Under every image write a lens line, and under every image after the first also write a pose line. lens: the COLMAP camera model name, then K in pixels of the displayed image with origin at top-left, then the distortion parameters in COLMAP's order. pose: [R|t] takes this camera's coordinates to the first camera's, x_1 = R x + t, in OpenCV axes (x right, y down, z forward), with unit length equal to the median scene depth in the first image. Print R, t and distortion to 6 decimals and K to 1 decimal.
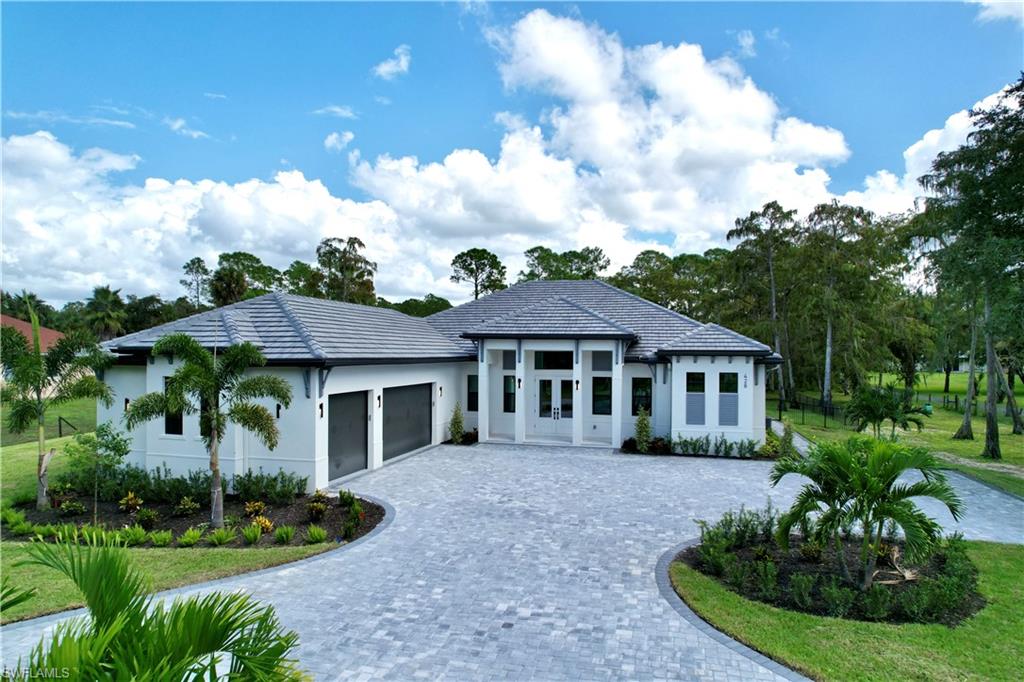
lens RADIAL K [[644.3, 0, 513.4], [0, 644.3, 342.7], [0, 0, 1]] dist [-0.029342, -0.000592]
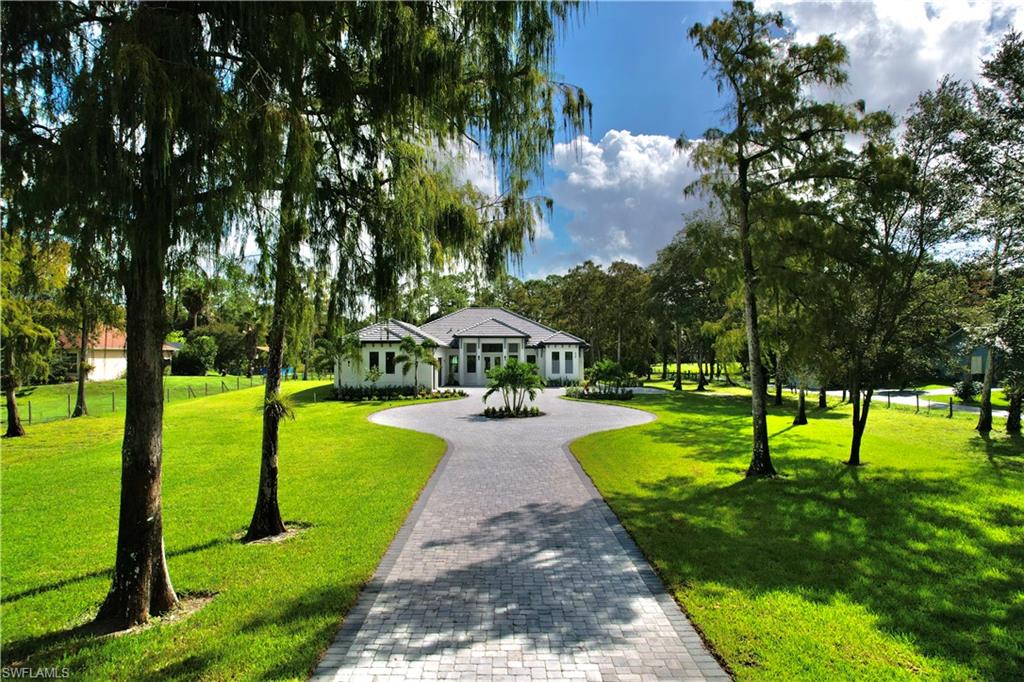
lens RADIAL K [[644.3, 0, 505.5], [0, 644.3, 343.4], [0, 0, 1]] dist [-0.029342, -0.000592]
pose [[0.969425, -0.003652, 0.245362, -0.253397], [0.003673, 0.999993, 0.000370, 0.007144], [-0.245361, 0.000543, 0.969432, -0.665980]]
